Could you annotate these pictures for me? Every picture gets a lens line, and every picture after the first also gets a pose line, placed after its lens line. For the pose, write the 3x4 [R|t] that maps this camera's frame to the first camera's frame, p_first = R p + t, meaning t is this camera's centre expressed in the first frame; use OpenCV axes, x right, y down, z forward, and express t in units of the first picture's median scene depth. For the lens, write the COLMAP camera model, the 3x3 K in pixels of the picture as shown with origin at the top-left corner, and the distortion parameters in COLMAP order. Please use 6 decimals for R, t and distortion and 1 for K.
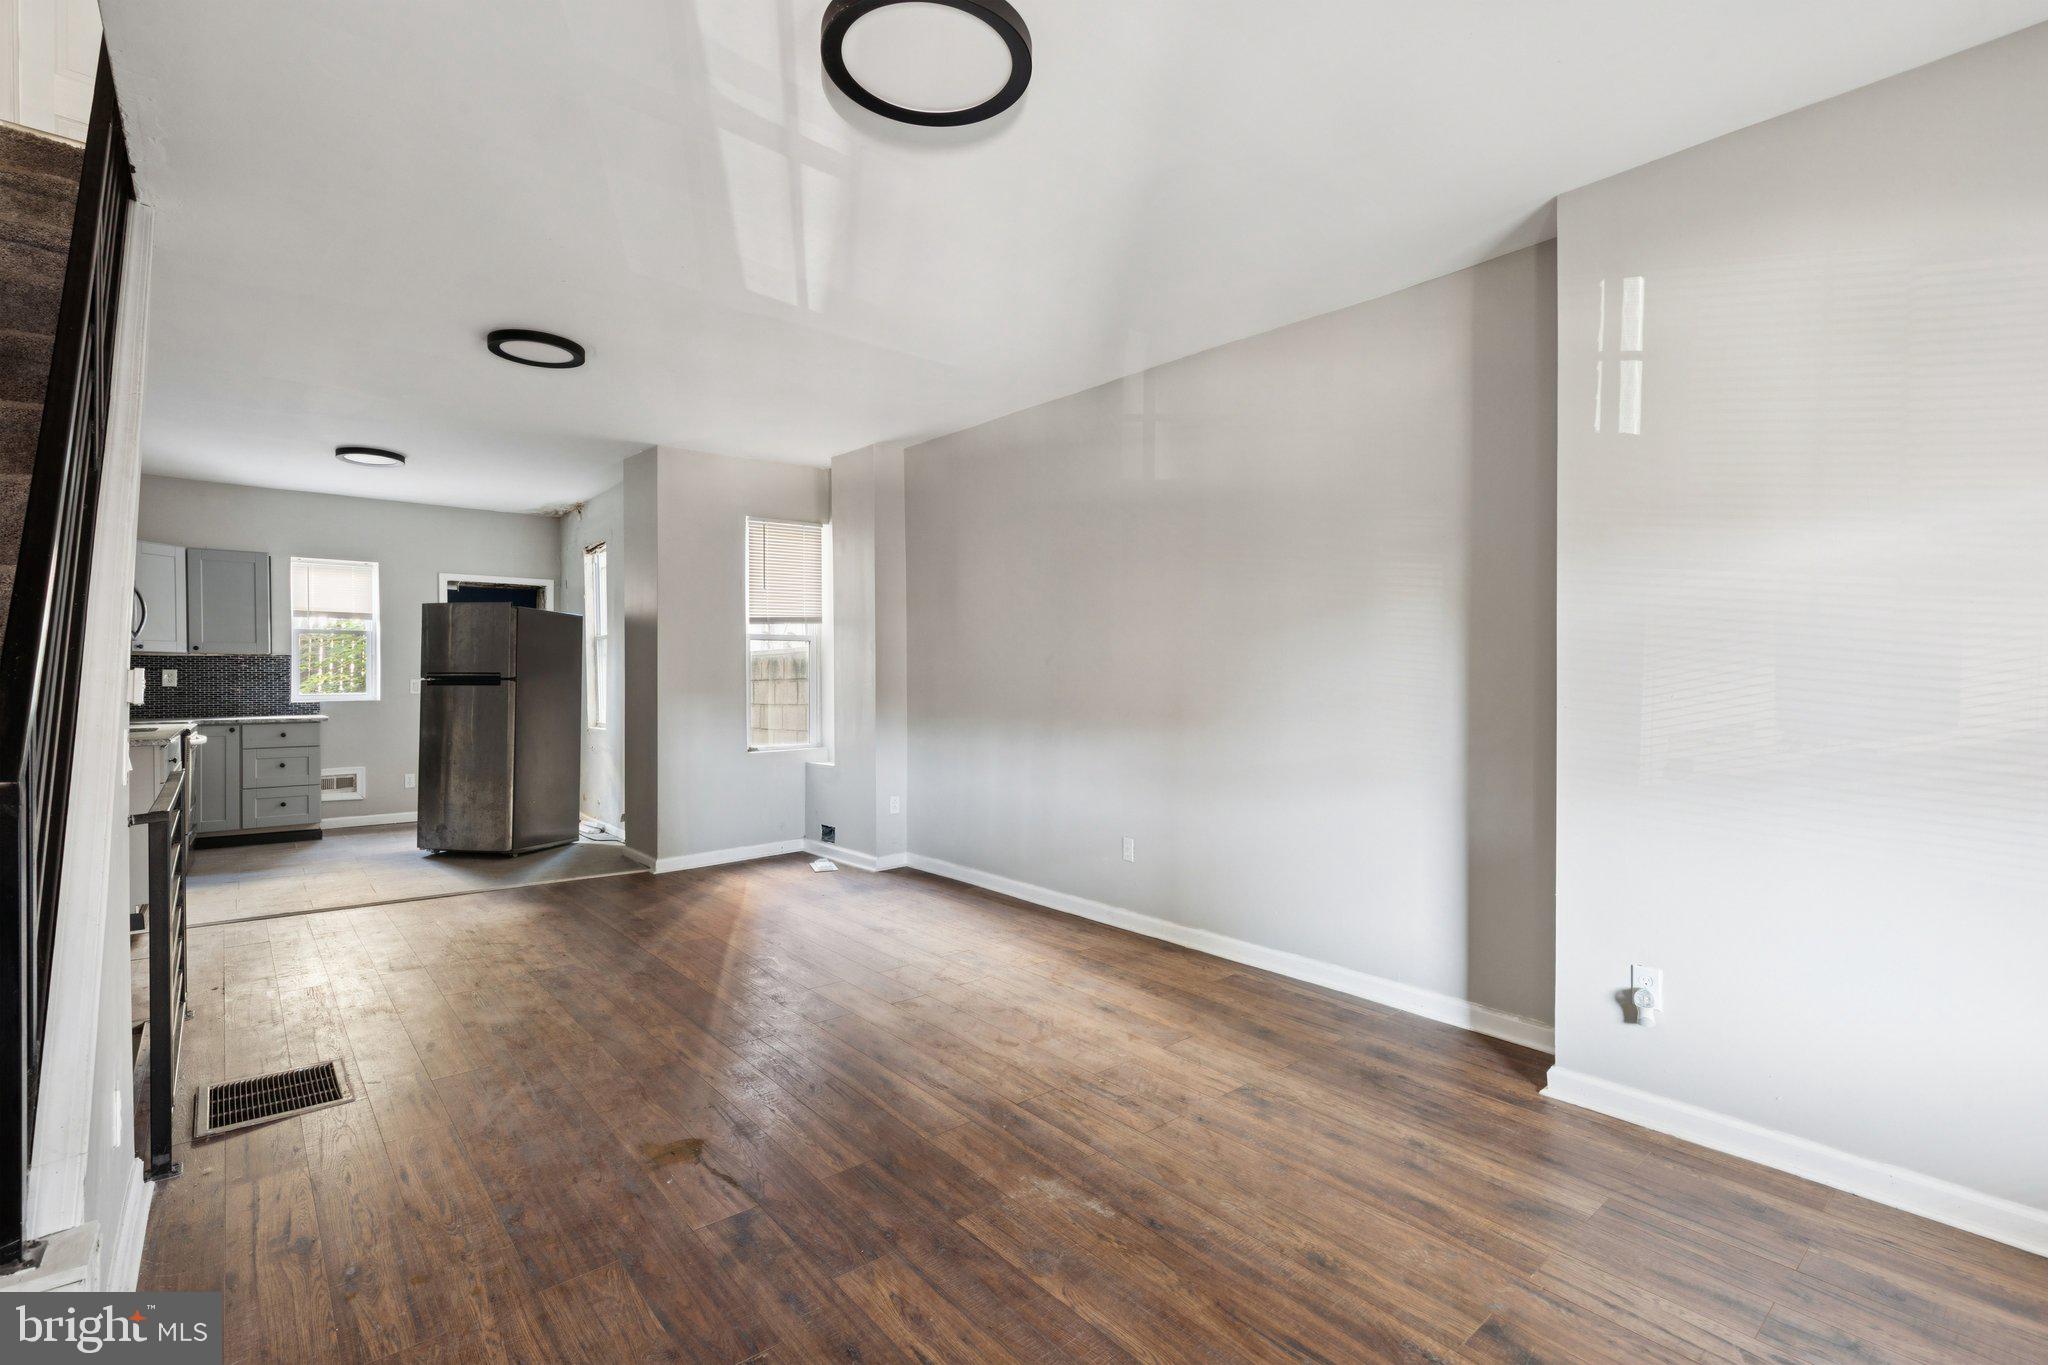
lens RADIAL K [[936.0, 0, 1033.9], [0, 936.0, 671.3], [0, 0, 1]] dist [0.009432, -0.000081]
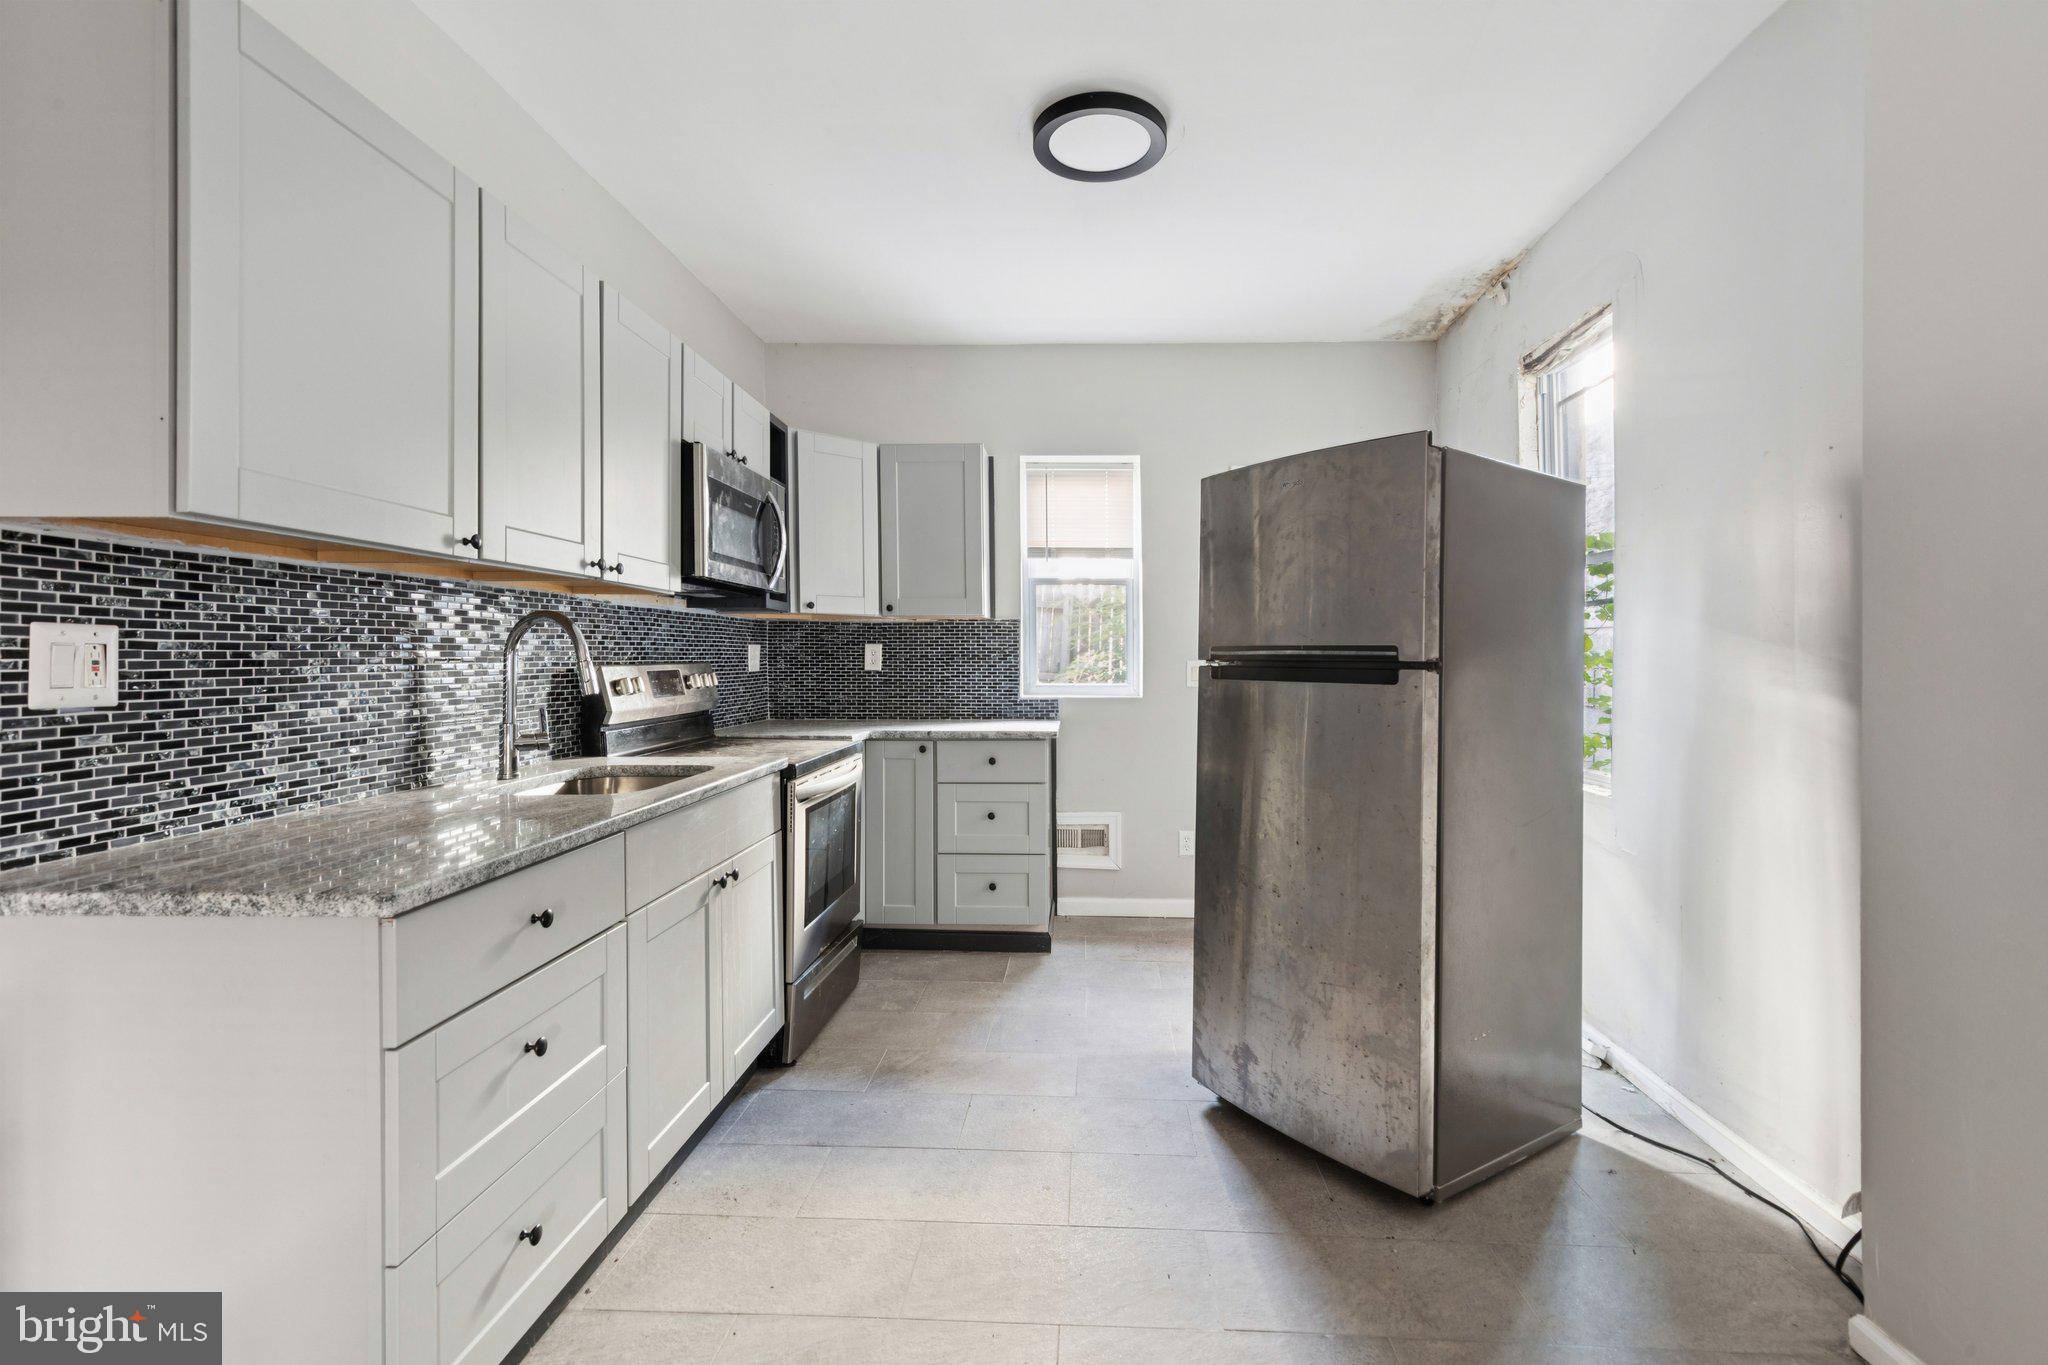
lens RADIAL K [[942.2, 0, 1056.8], [0, 942.2, 663.2], [0, 0, 1]] dist [0.013874, 0.000014]
pose [[0.738540, 0.007140, -0.674172, -0.448425], [0.003462, 0.999891, 0.014381, 0.002641], [0.674201, -0.012955, 0.738435, 0.698279]]
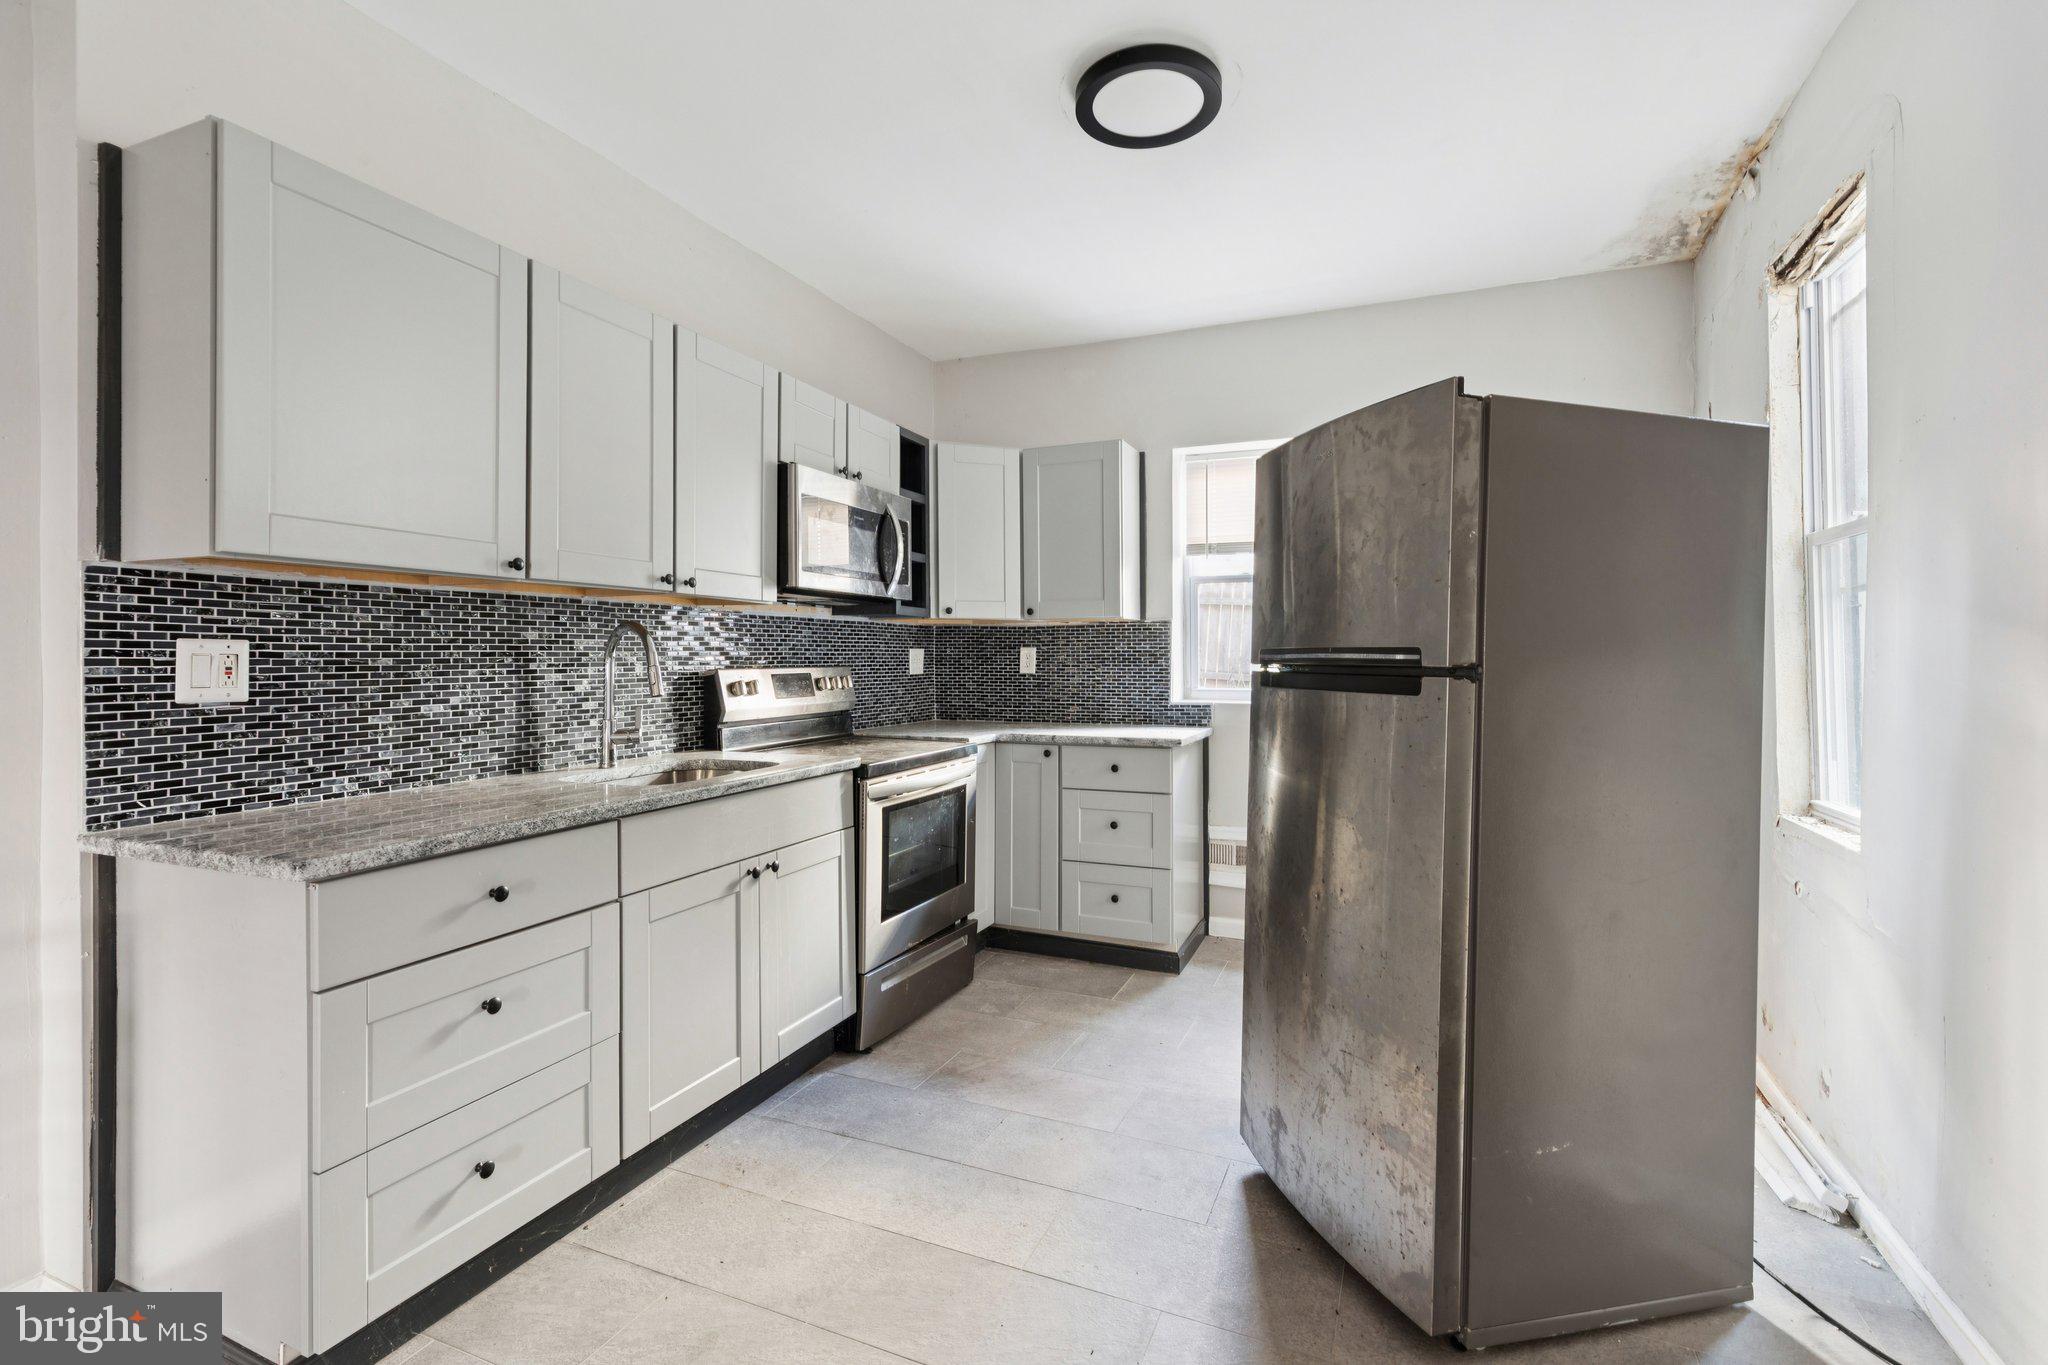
lens RADIAL K [[935.9, 0, 1015.6], [0, 935.9, 665.1], [0, 0, 1]] dist [0.009596, -0.000263]
pose [[0.445357, 0.007599, -0.895321, -0.393970], [0.008513, 0.999883, 0.012720, 0.002255], [0.895313, -0.013287, 0.445240, 0.807641]]
